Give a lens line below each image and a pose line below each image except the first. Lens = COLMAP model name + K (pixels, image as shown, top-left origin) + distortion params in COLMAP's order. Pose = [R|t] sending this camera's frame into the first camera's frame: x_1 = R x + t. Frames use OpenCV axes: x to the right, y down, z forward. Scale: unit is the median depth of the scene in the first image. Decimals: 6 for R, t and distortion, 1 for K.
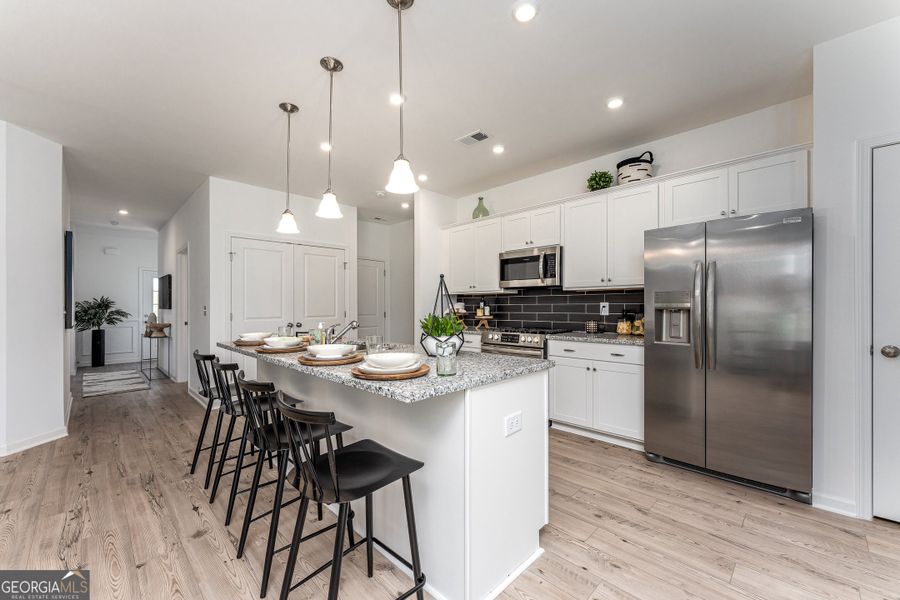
lens RADIAL K [[367.4, 0, 451.9], [0, 367.4, 297.3], [0, 0, 1]] dist [0.001328, 0.000015]
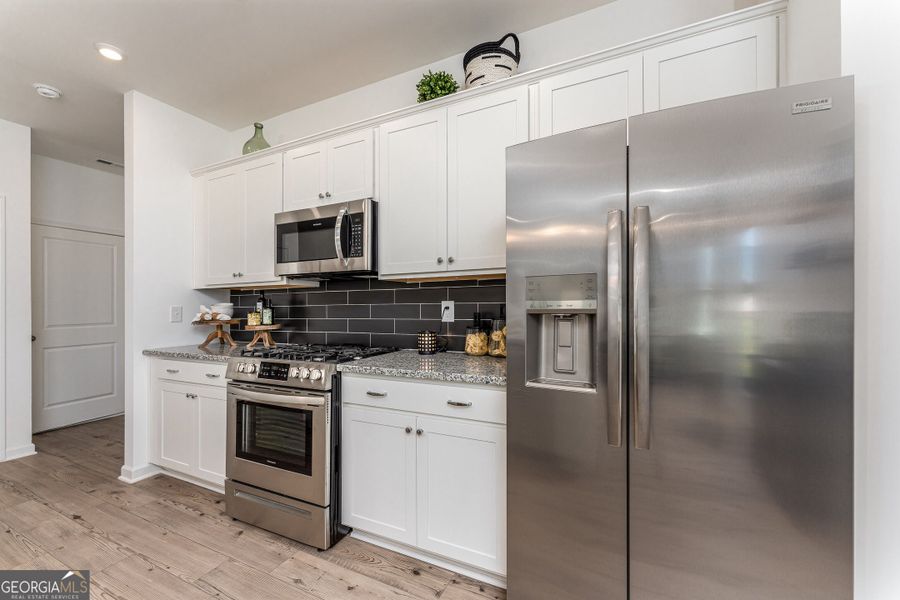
lens RADIAL K [[367.4, 0, 451.9], [0, 367.4, 297.3], [0, 0, 1]] dist [0.001328, 0.000015]
pose [[0.945019, -0.001200, 0.327014, 0.233619], [0.001337, 0.999999, -0.000192, 0.008585], [-0.327014, 0.000618, 0.945019, 0.444782]]
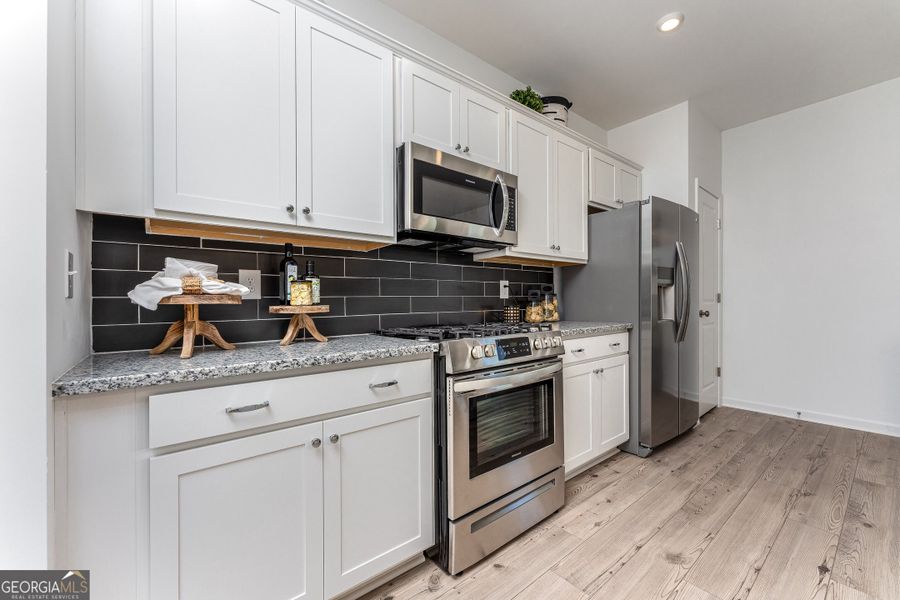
lens RADIAL K [[361.1, 0, 451.2], [0, 361.1, 304.6], [0, 0, 1]] dist [0.000110, -0.000061]
pose [[0.106350, -0.000950, 0.994328, -0.291136], [-0.006642, 0.999977, 0.001666, 0.062445], [-0.994307, -0.006782, 0.106341, 1.070247]]
